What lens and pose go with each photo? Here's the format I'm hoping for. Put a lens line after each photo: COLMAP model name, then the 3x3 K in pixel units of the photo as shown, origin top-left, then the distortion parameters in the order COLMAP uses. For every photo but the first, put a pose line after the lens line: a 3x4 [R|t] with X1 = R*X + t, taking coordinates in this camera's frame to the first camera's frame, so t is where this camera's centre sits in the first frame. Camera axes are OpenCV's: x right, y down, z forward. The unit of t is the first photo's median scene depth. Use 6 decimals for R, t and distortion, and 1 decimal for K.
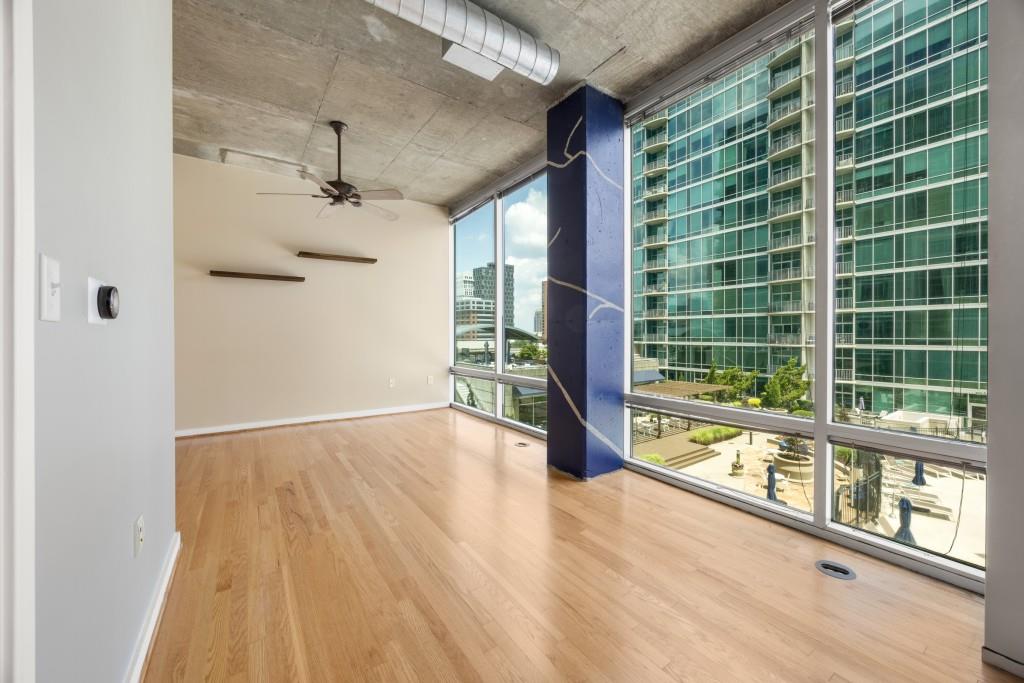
lens RADIAL K [[391.3, 0, 511.9], [0, 391.3, 338.0], [0, 0, 1]] dist [-0.001279, -0.000386]
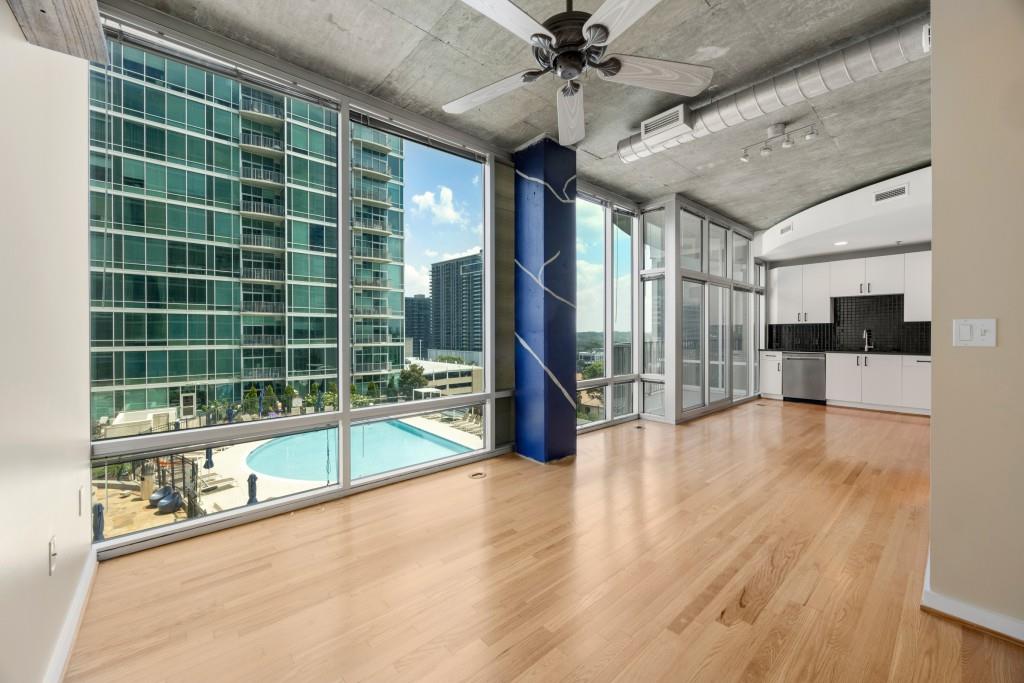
lens RADIAL K [[387.4, 0, 517.6], [0, 387.4, 336.5], [0, 0, 1]] dist [-0.005159, -0.000123]
pose [[-0.122189, -0.003891, 0.992499, -0.096749], [0.009218, 0.999945, 0.005055, -0.003262], [-0.992464, 0.009766, -0.122146, 0.121672]]
